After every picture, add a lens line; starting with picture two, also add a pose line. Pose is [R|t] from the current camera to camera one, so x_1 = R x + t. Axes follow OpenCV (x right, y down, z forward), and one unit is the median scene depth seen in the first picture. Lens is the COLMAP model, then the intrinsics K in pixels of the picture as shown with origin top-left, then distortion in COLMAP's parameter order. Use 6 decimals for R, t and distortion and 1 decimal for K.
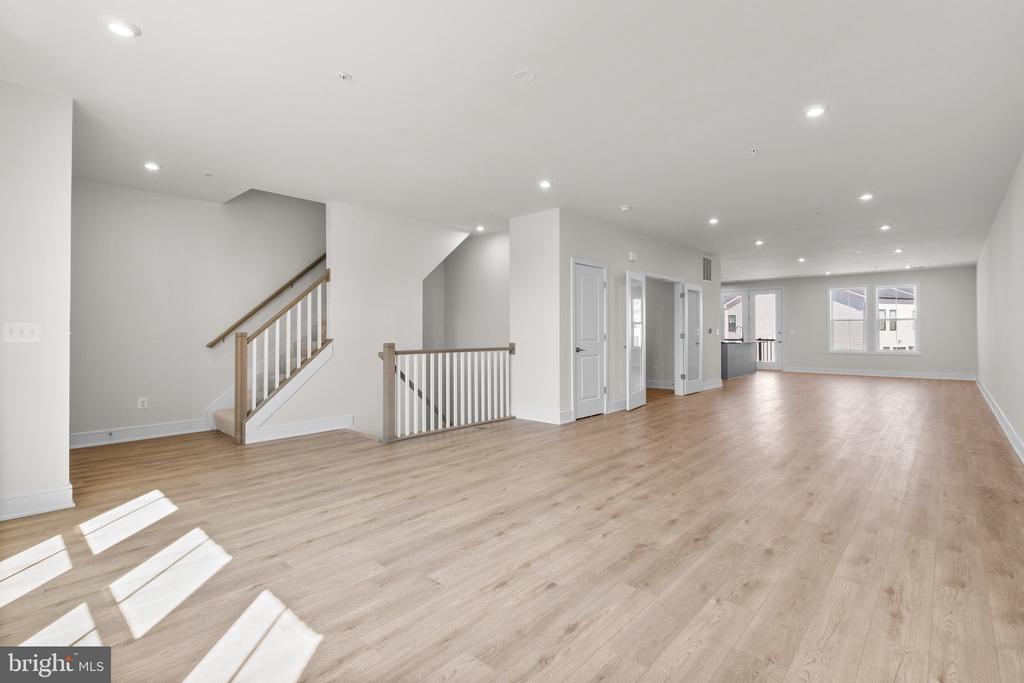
lens RADIAL K [[467.6, 0, 523.5], [0, 467.6, 330.1], [0, 0, 1]] dist [-0.003050, -0.000824]
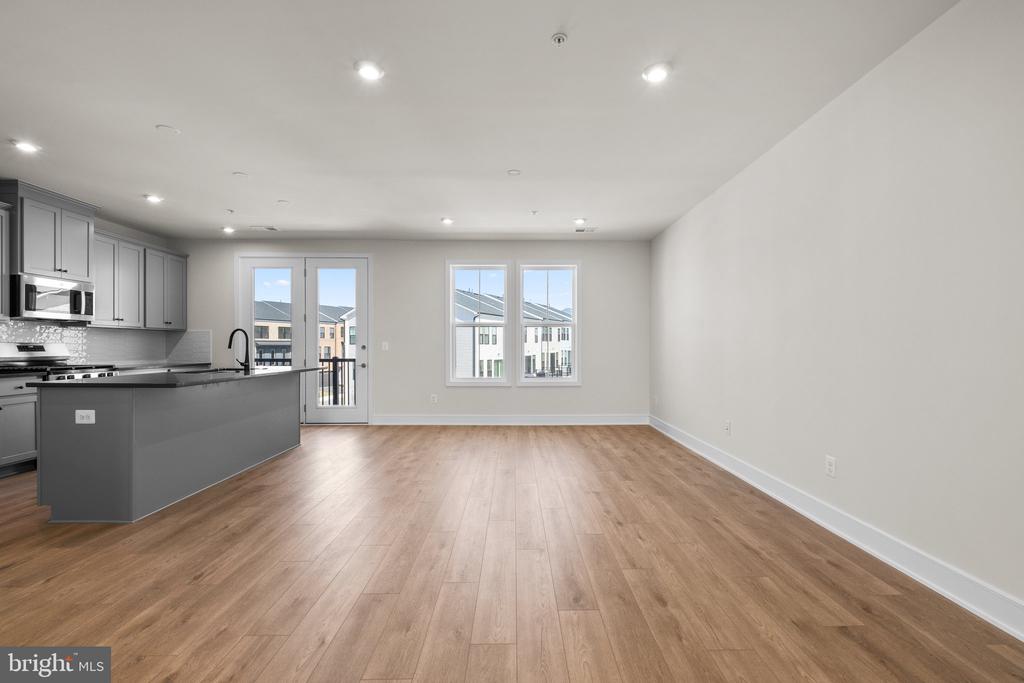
lens RADIAL K [[434.9, 0, 512.0], [0, 434.9, 341.5], [0, 0, 1]] dist [0.000119, -0.000005]
pose [[0.740773, 0.006589, 0.671723, 0.821611], [-0.001699, 0.999967, -0.007935, 0.007638], [-0.671753, 0.004737, 0.740760, 1.275545]]
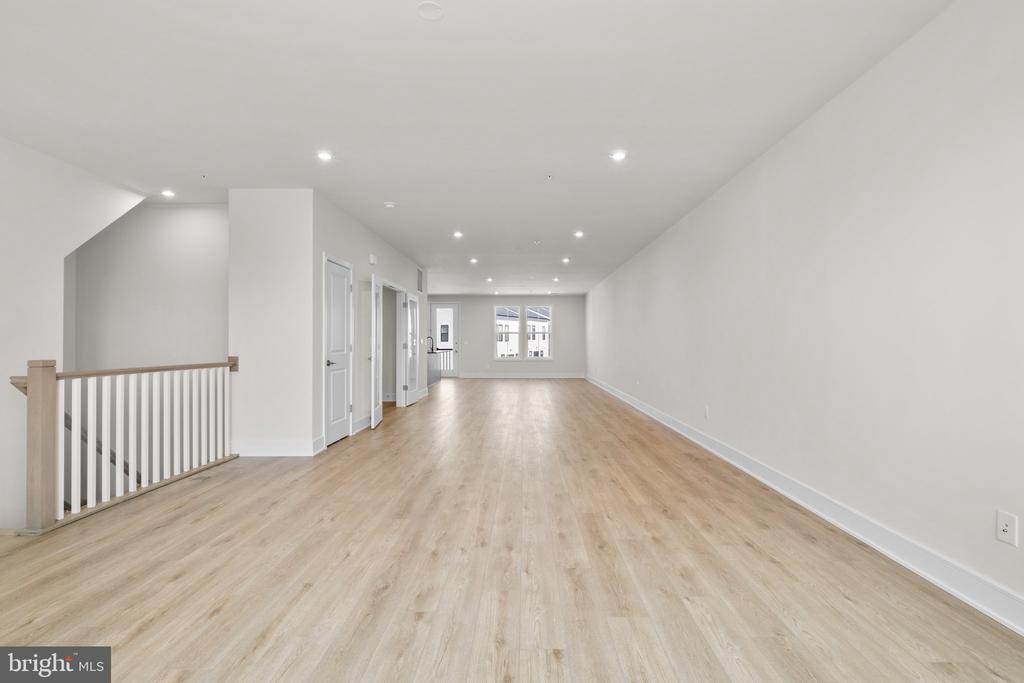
lens RADIAL K [[467.6, 0, 512.0], [0, 467.6, 341.5], [0, 0, 1]] dist [0.000196, -0.000497]
pose [[0.754787, 0.004045, 0.655957, -0.197109], [-0.005910, 0.999982, 0.000634, 0.000894], [-0.655943, -0.004355, 0.754798, 0.160906]]
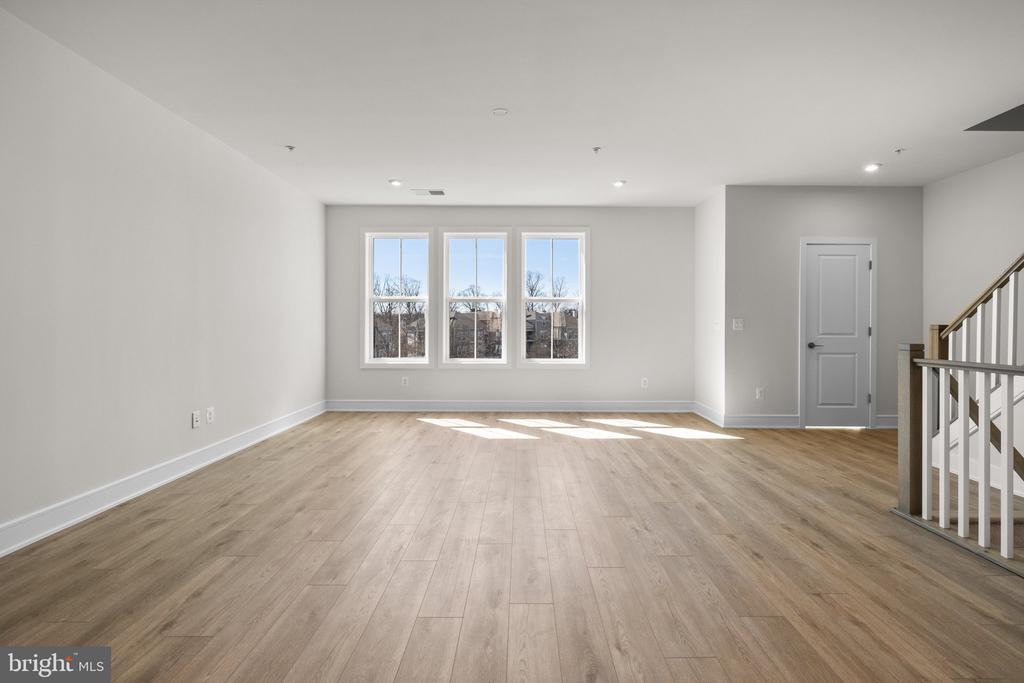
lens RADIAL K [[467.6, 0, 523.5], [0, 467.6, 330.1], [0, 0, 1]] dist [-0.003050, -0.000824]
pose [[-0.733967, 0.007501, -0.679144, 0.383376], [0.003902, 0.999969, 0.006827, 0.004696], [0.679174, 0.002360, -0.733973, 0.948404]]
